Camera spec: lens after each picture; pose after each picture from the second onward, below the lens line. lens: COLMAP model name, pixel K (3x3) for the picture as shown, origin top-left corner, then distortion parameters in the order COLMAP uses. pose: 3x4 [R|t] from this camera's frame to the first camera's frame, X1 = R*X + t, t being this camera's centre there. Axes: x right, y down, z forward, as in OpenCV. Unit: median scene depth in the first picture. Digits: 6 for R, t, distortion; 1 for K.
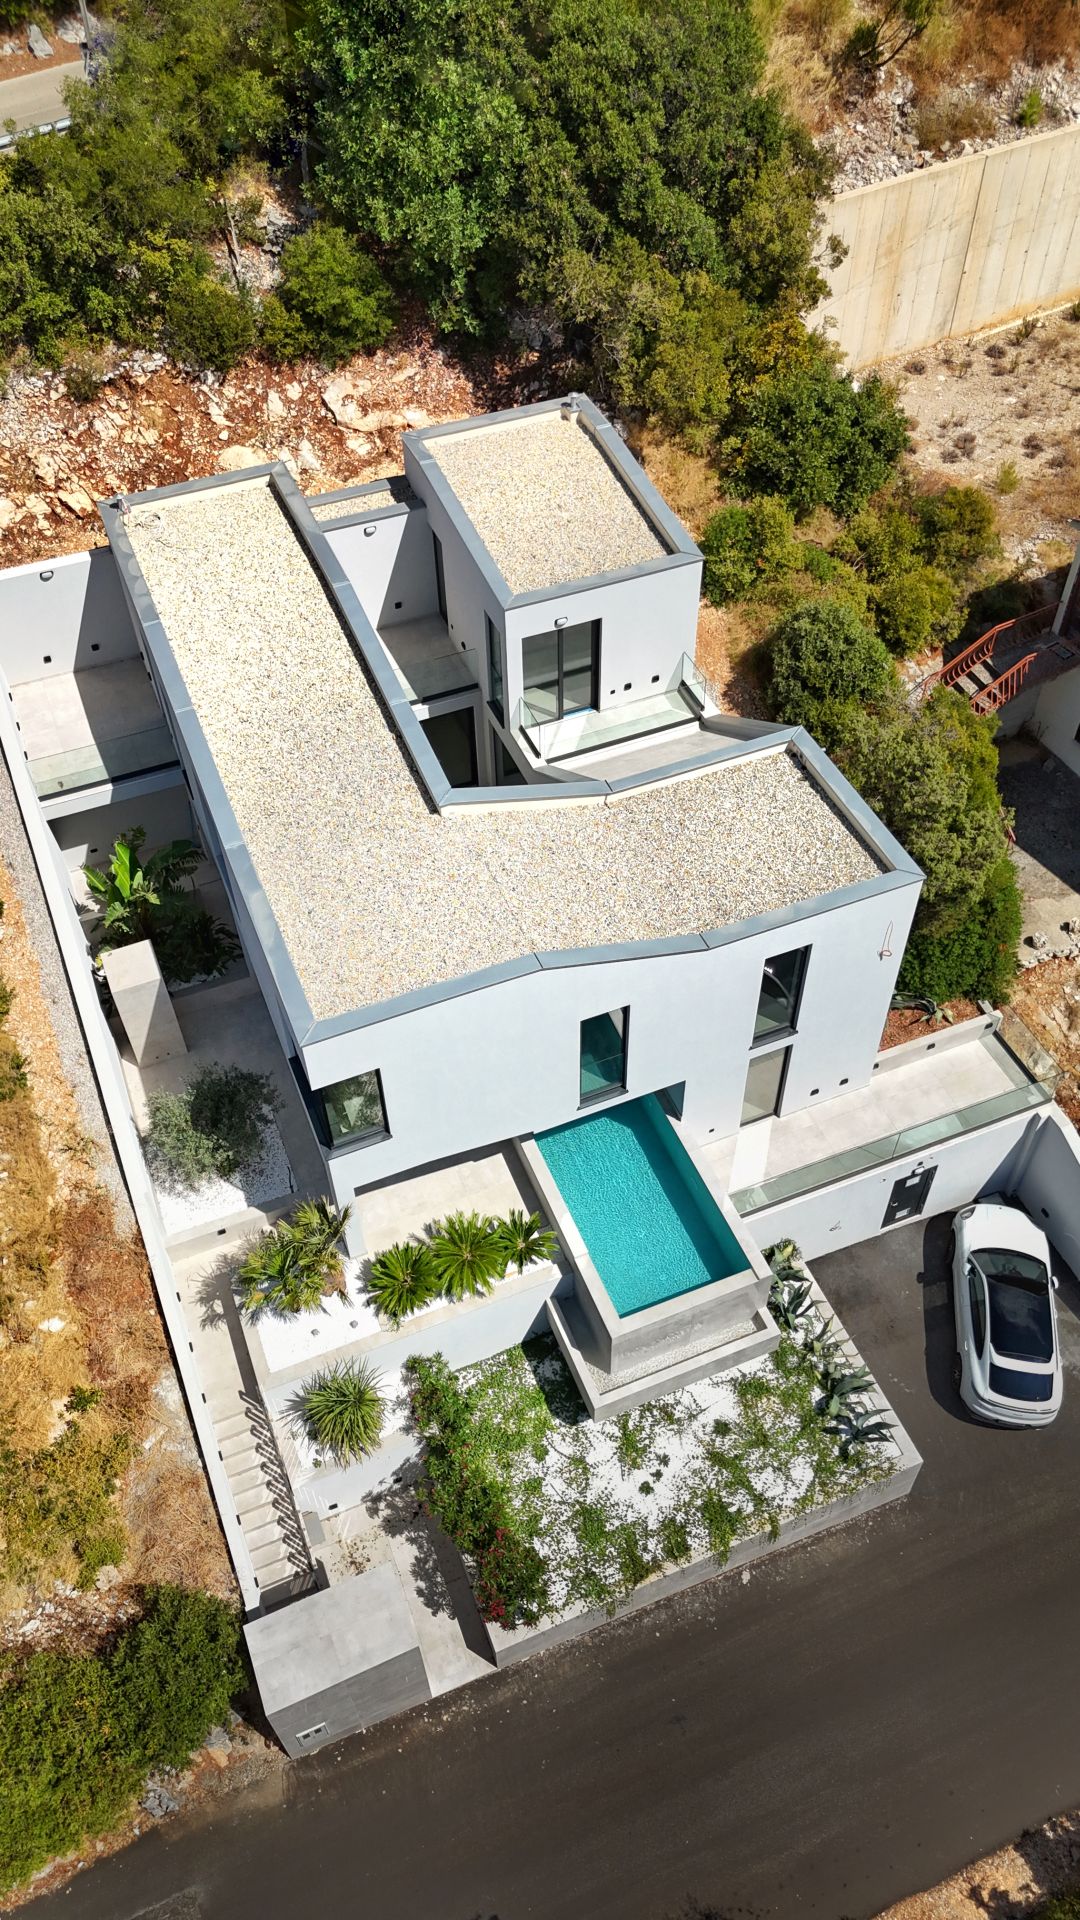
lens RADIAL K [[1415.4, 0, 540.0], [0, 1415.4, 960.0], [0, 0, 1]] dist [0.029651, -0.002873]
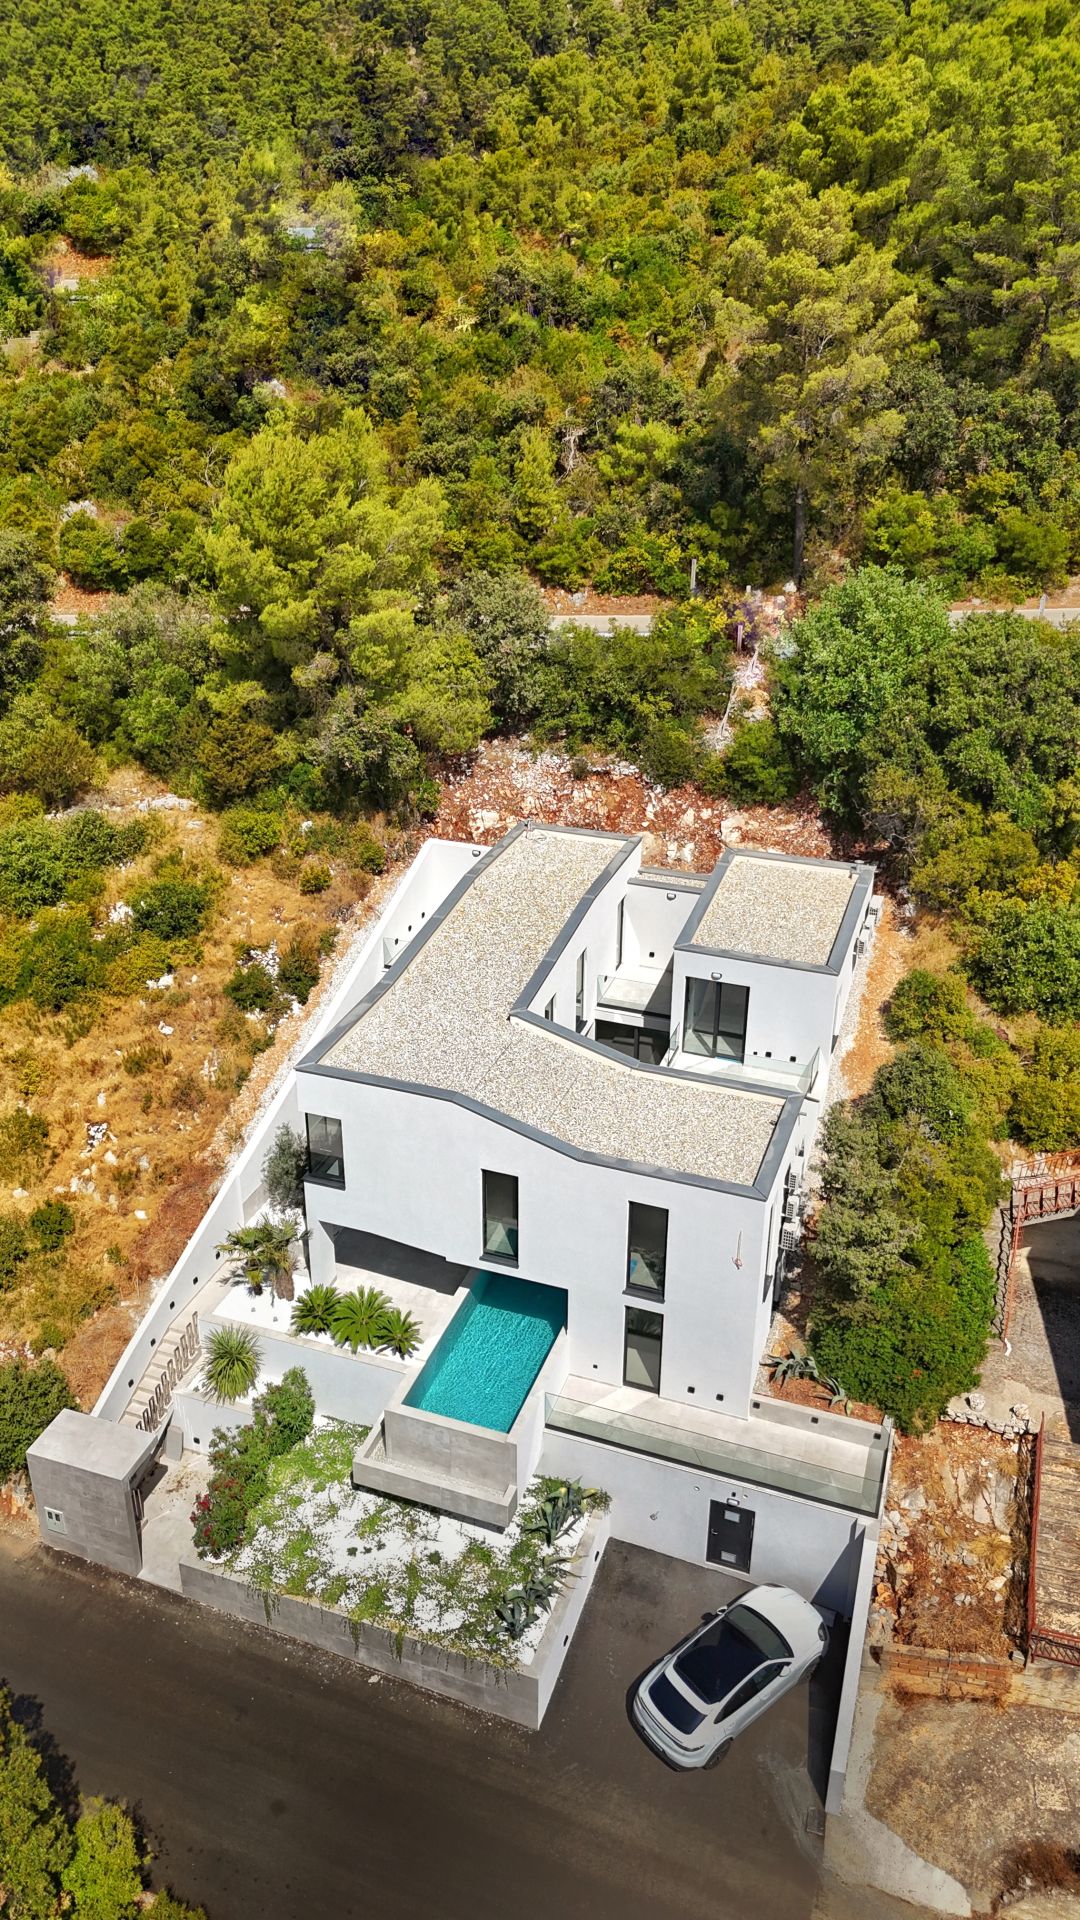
lens RADIAL K [[1415.4, 0, 540.0], [0, 1415.4, 960.0], [0, 0, 1]] dist [0.029651, -0.002873]
pose [[0.741125, 0.318207, -0.591167, 0.648205], [-0.518533, 0.830618, -0.202972, 0.097871], [0.426447, 0.456967, 0.780592, -0.101811]]
